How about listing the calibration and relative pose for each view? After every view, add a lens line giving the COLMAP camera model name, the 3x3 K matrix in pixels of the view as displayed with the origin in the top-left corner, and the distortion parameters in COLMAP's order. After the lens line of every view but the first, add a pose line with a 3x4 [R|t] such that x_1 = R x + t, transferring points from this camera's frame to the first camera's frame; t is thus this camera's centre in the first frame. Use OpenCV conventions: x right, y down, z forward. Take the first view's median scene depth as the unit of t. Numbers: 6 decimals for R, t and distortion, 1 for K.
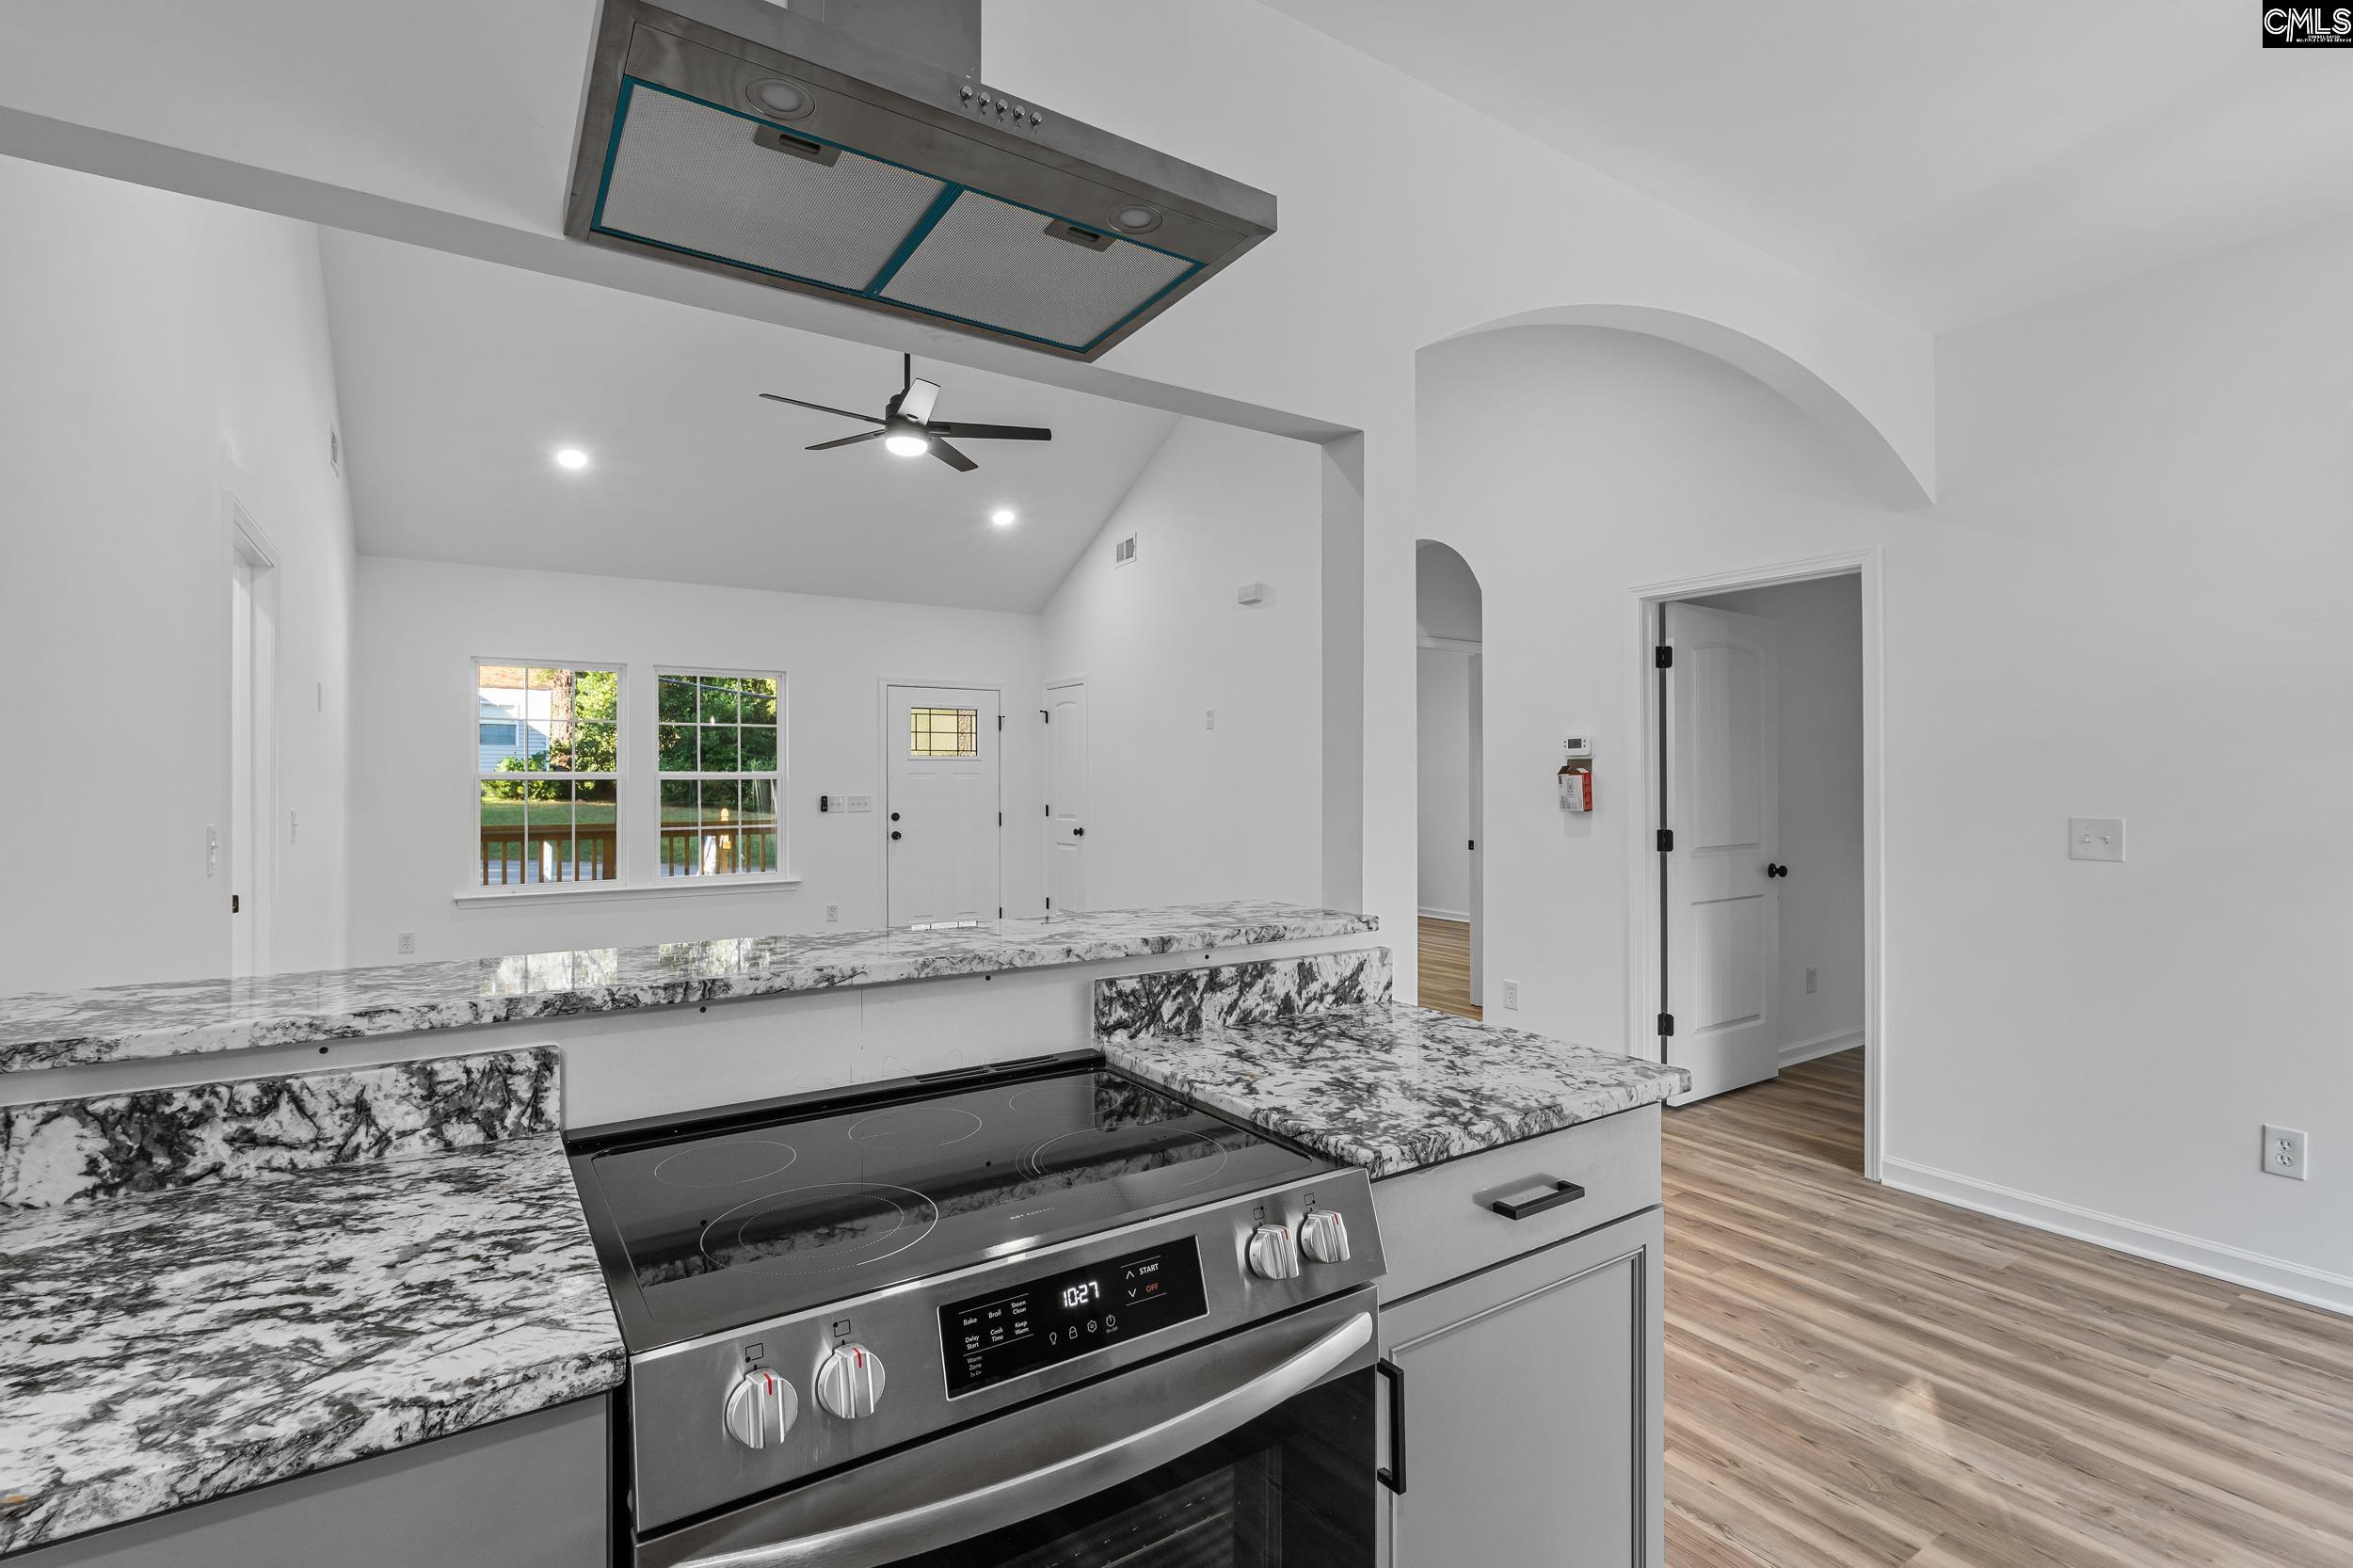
lens RADIAL K [[1090.2, 0, 1180.6], [0, 1090.2, 778.8], [0, 0, 1]] dist [-0.006830, -0.000565]
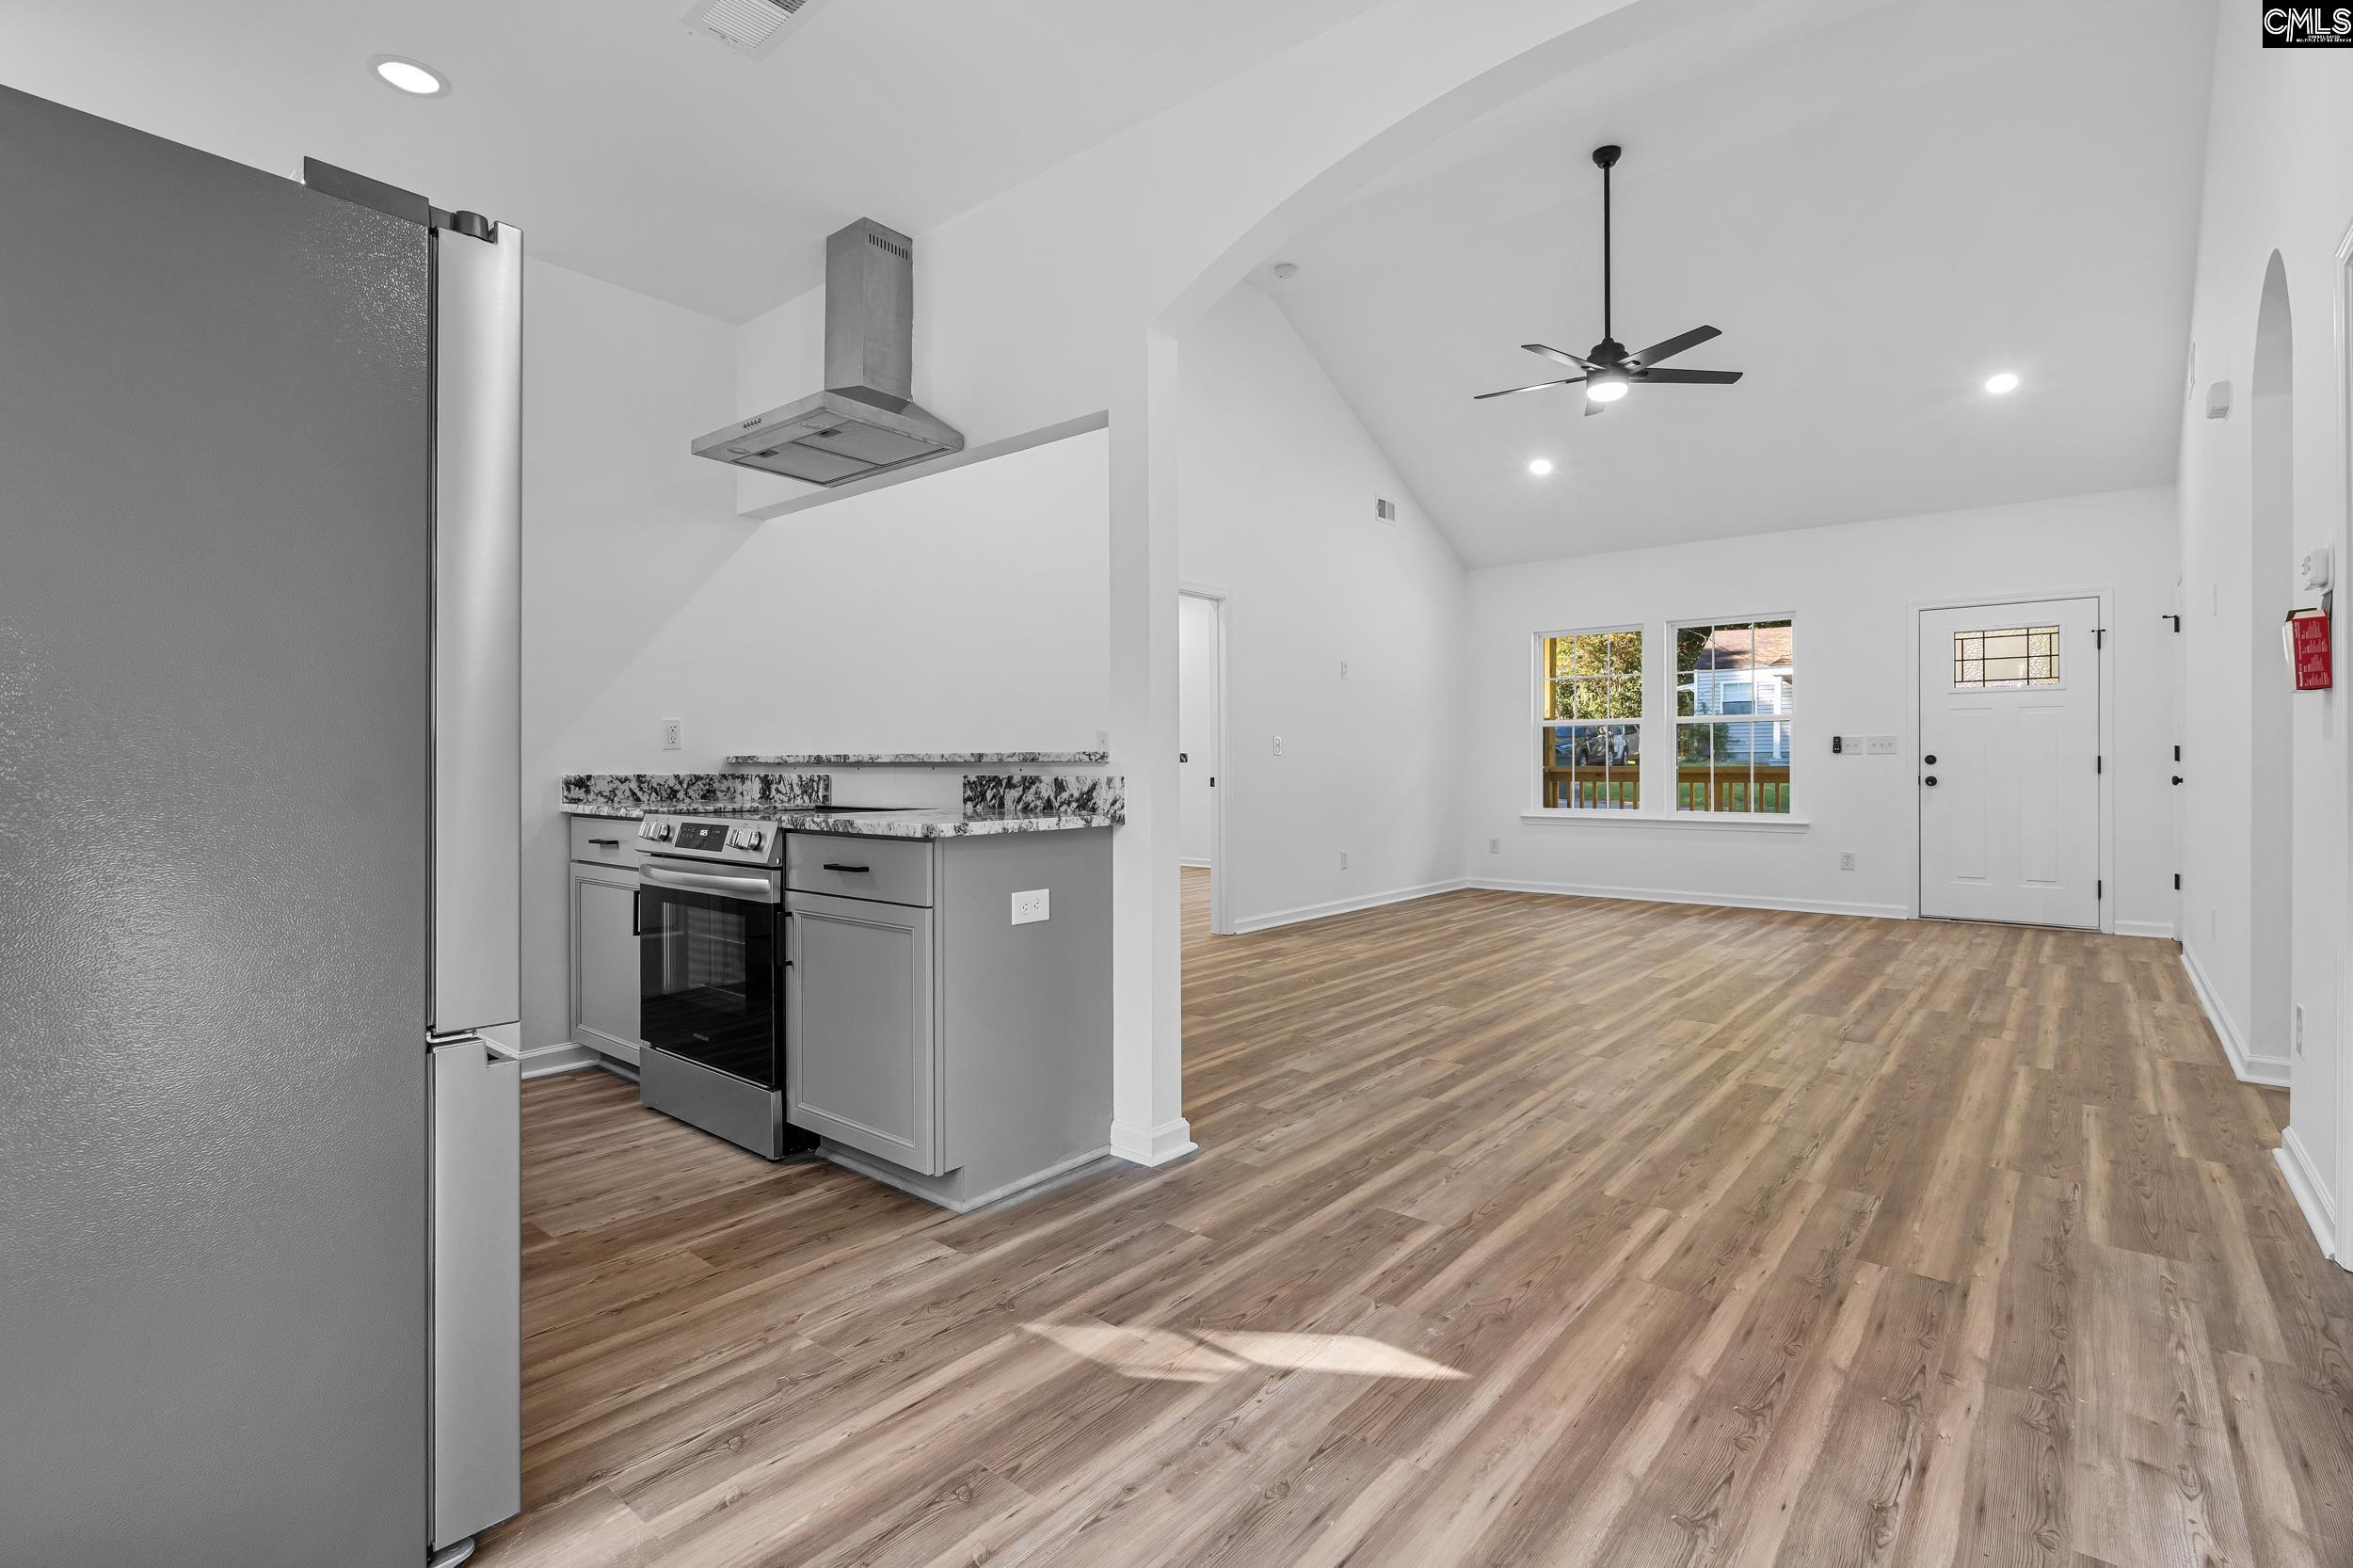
lens RADIAL K [[1090.2, 0, 1180.6], [0, 1090.2, 778.8], [0, 0, 1]] dist [-0.006830, -0.000565]
pose [[0.292526, 0.013098, -0.956168, 1.664631], [0.003541, 0.999885, 0.014780, 0.148850], [0.956251, -0.007709, 0.292446, 0.723900]]
